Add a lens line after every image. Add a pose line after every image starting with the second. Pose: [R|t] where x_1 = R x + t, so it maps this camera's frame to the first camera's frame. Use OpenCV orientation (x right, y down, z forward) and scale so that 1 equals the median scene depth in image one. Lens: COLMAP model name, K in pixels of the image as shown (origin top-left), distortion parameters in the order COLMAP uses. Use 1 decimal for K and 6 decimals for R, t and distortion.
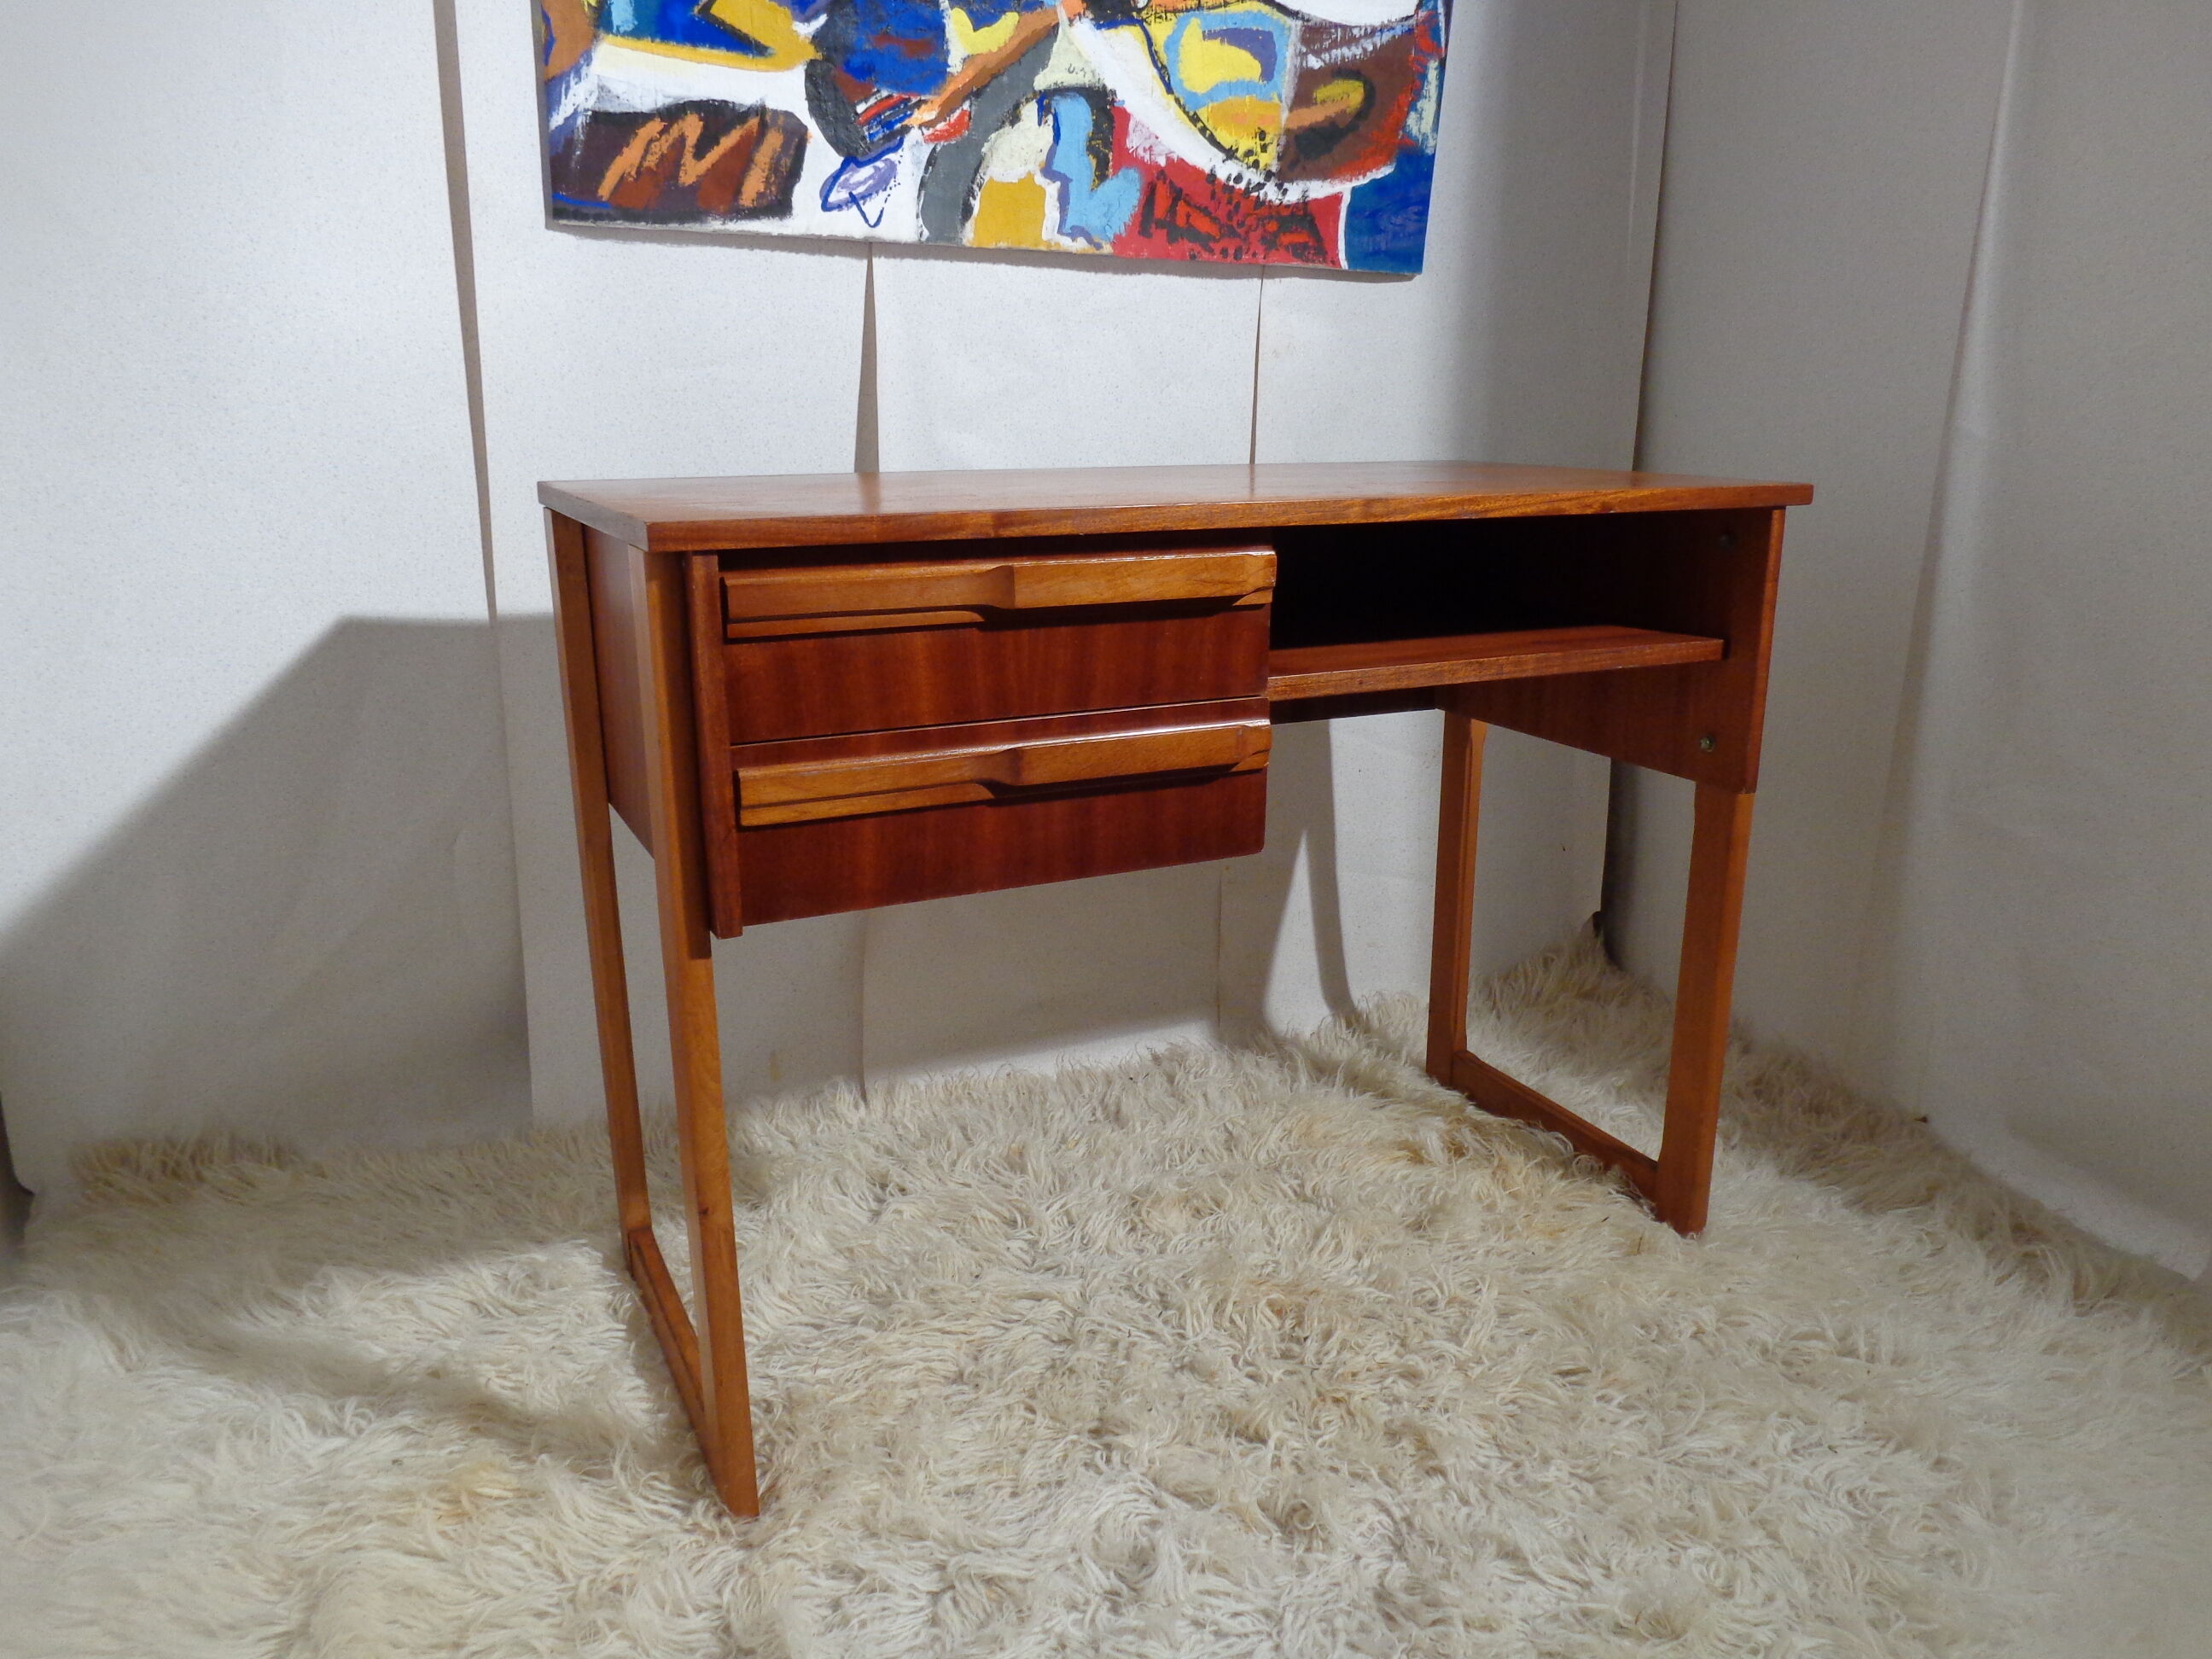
lens RADIAL K [[1655.6, 0, 1106.0], [0, 1655.6, 829.5], [0, 0, 1]] dist [0.000256, -0.002759]
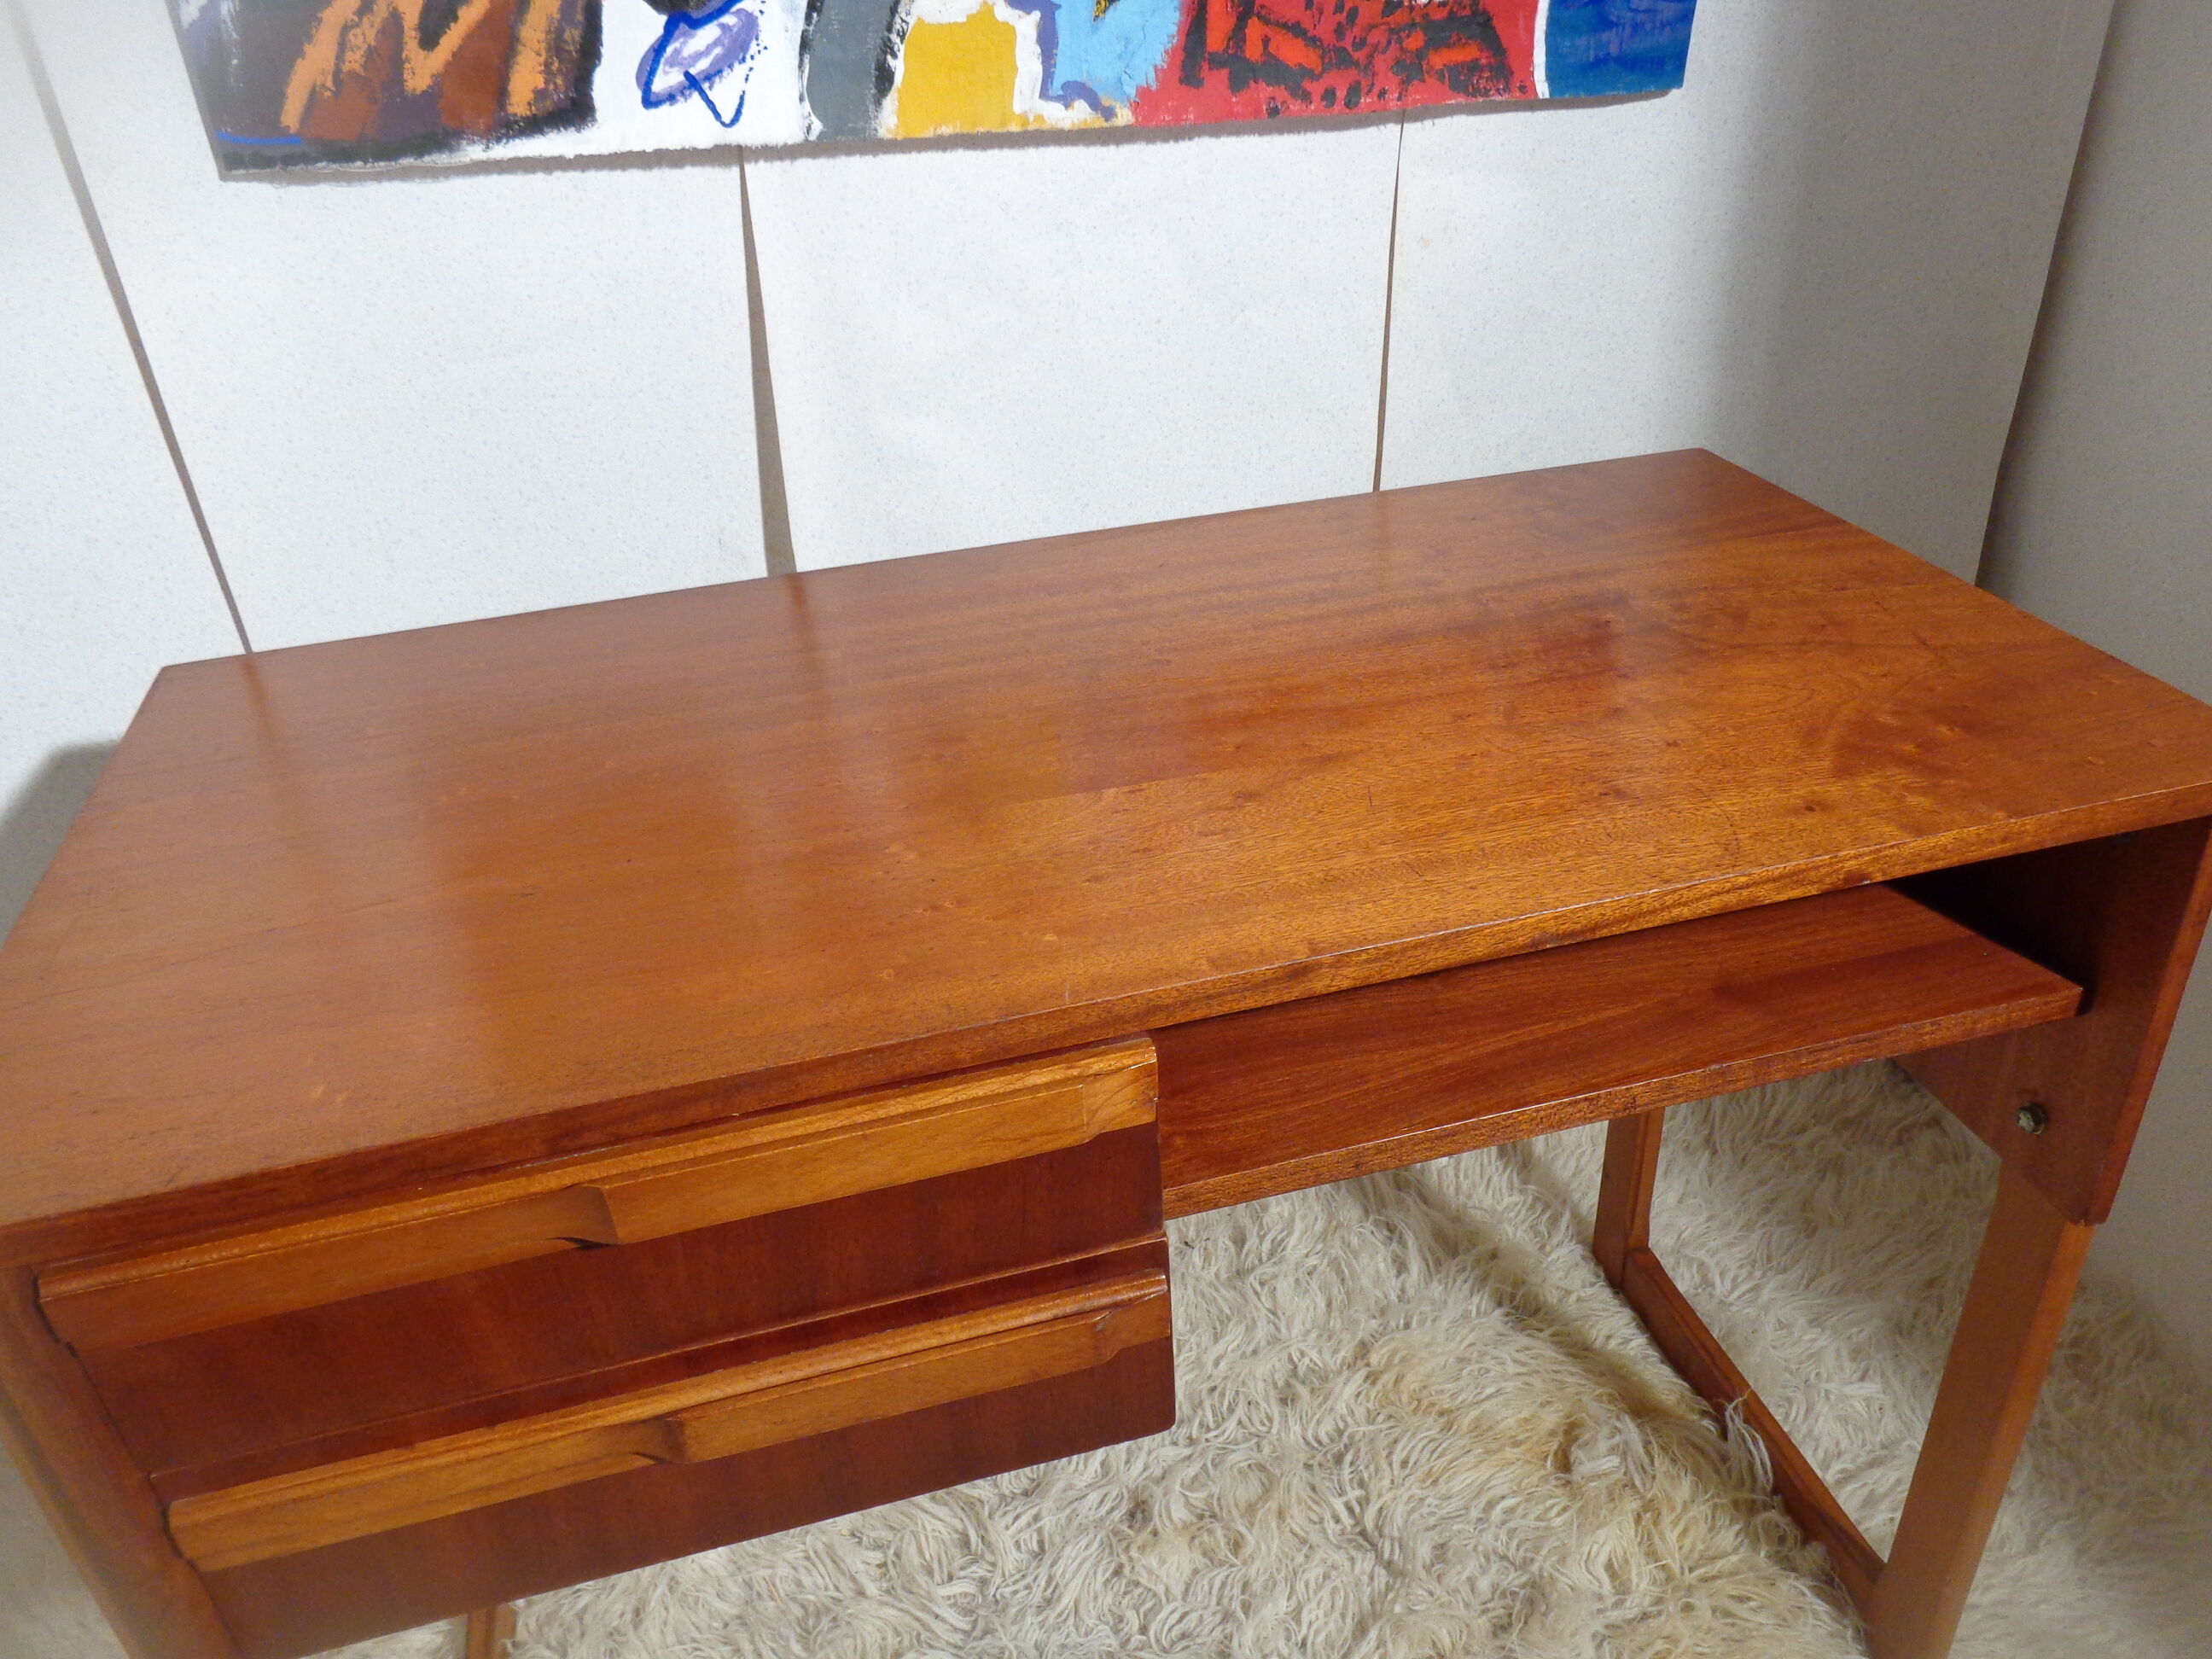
lens RADIAL K [[1656.1, 0, 1109.1], [0, 1656.1, 831.1], [0, 0, 1]] dist [-0.001445, -0.003512]
pose [[0.979958, 0.052074, -0.192278, 0.144159], [0.001701, 0.963006, 0.269473, -0.294735], [0.199197, -0.264399, 0.943617, 0.392615]]
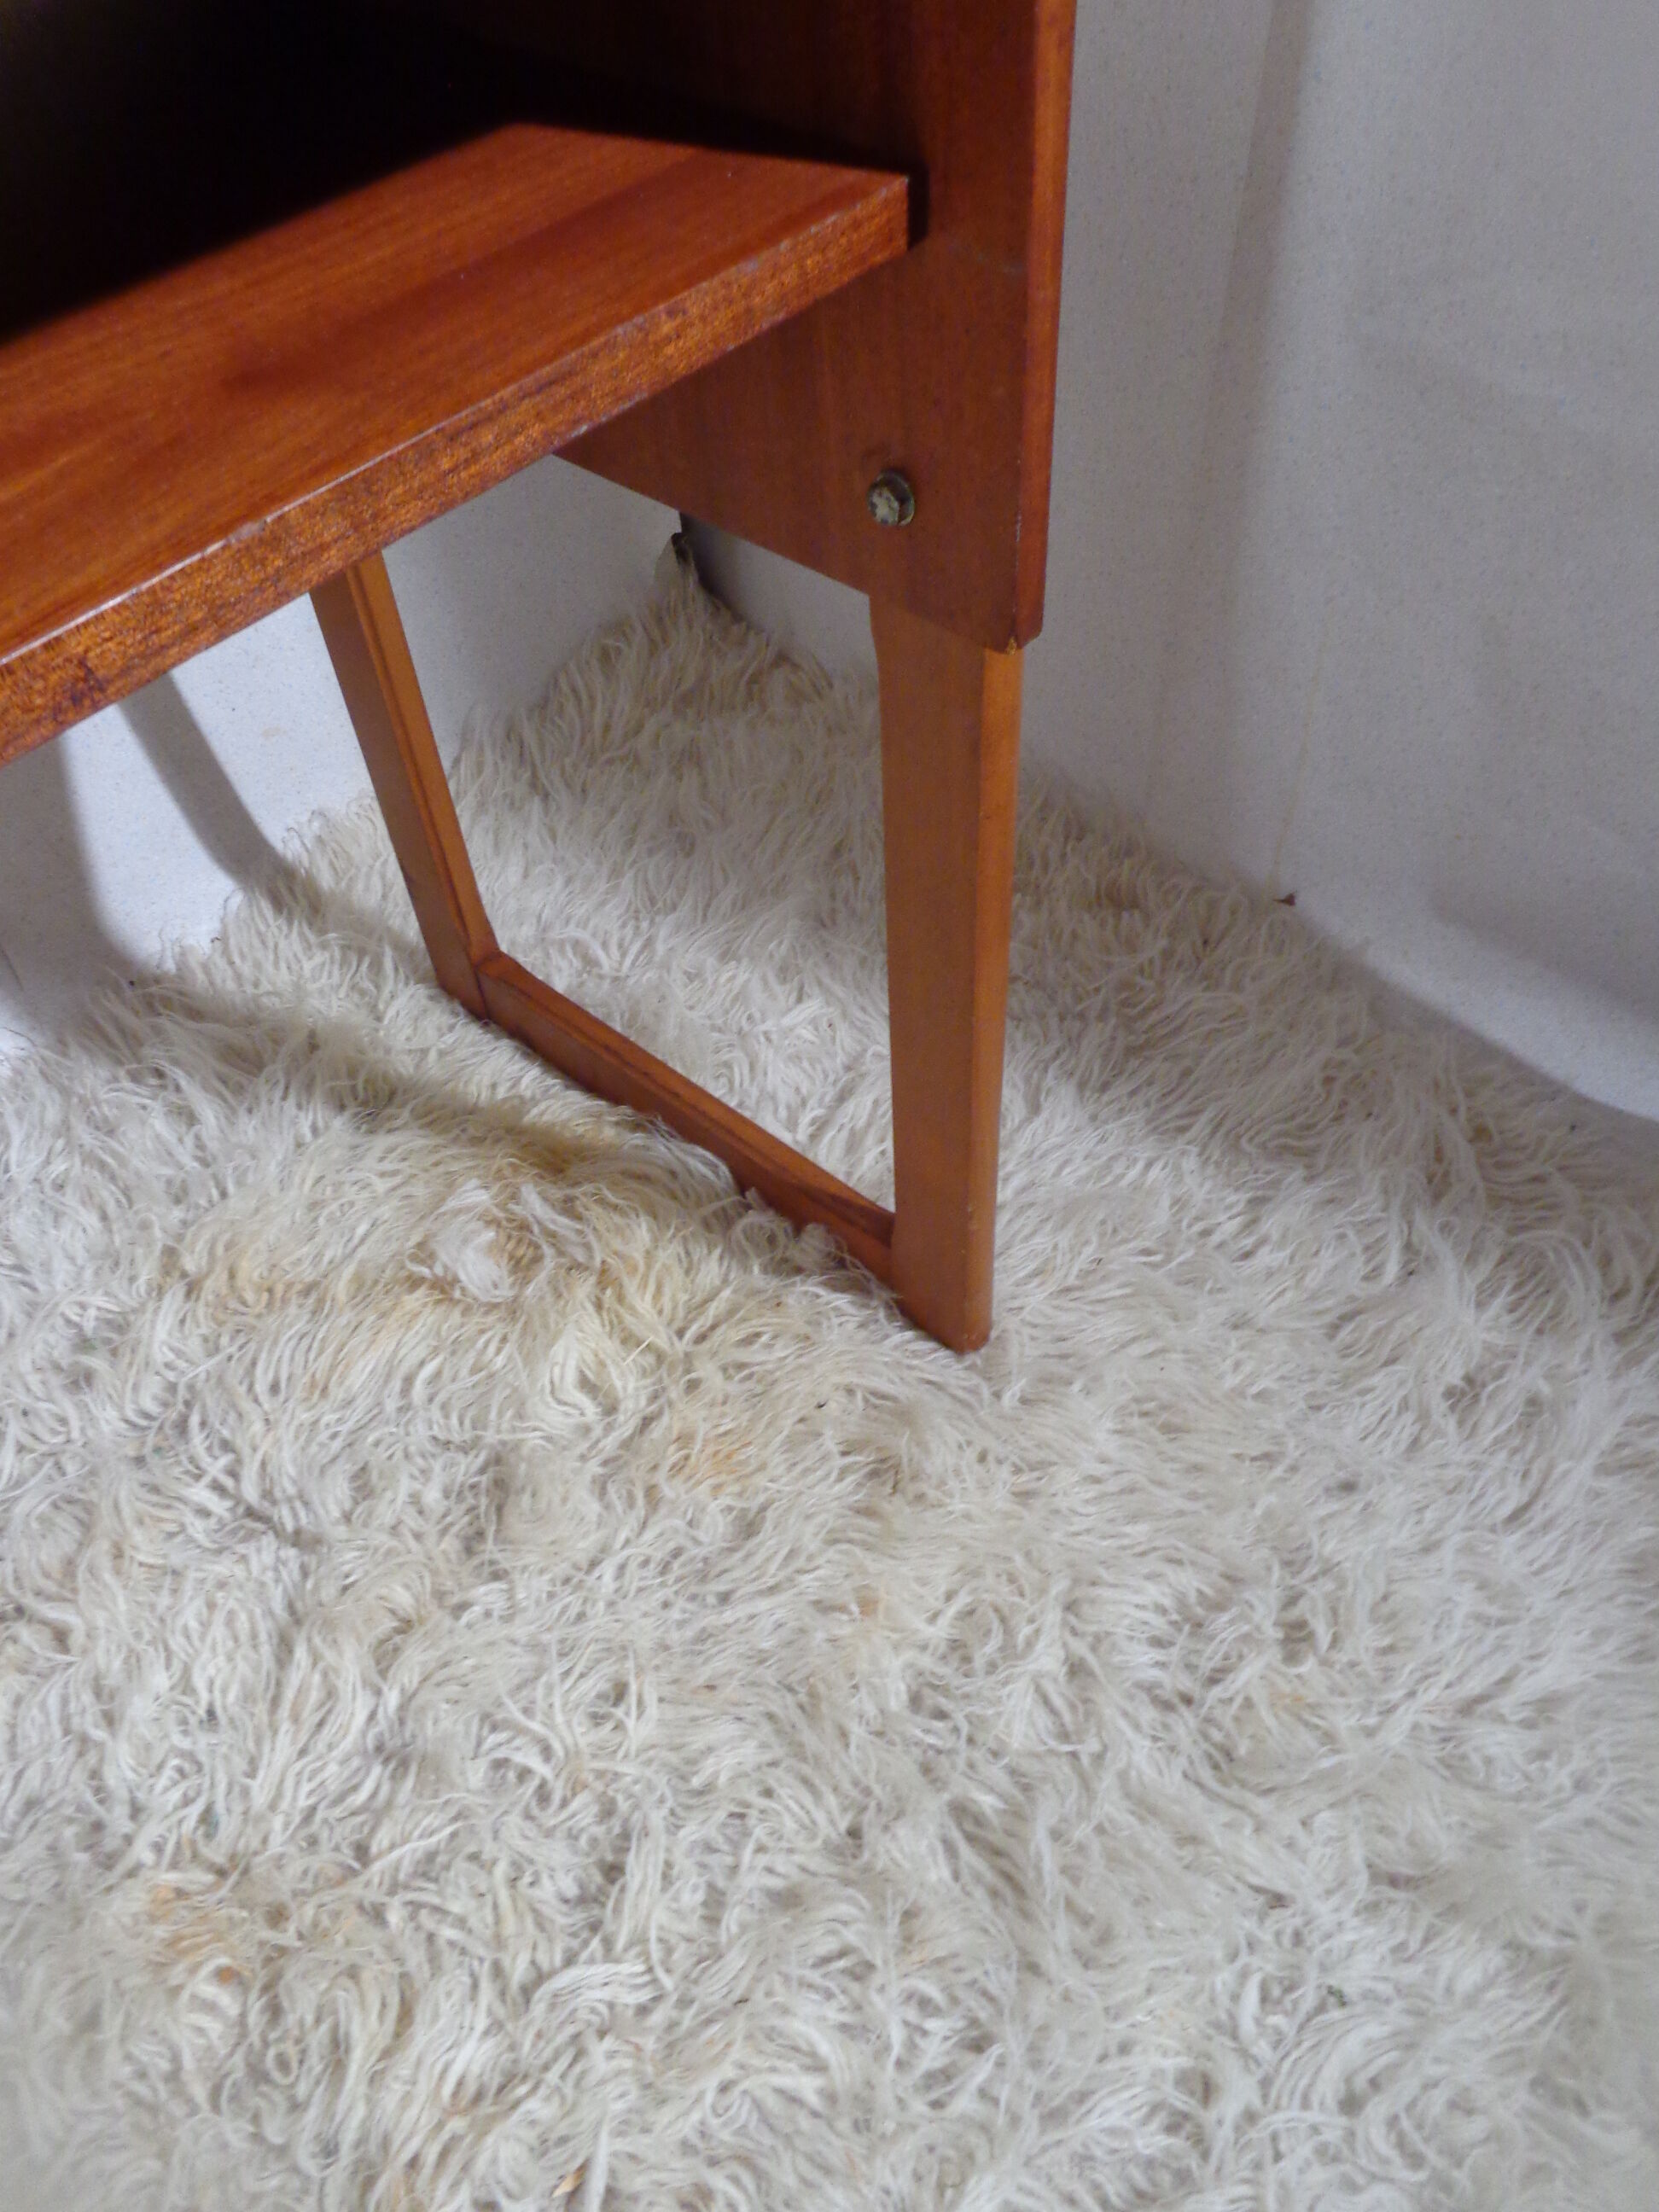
lens RADIAL K [[1656.0, 0, 830.1], [0, 1656.0, 1095.5], [0, 0, 1]] dist [0.002349, -0.002765]
pose [[0.916168, -0.335943, 0.218583, 0.227705], [0.155563, 0.800678, 0.578546, -0.144557], [-0.369373, -0.496042, 0.785815, 0.652944]]
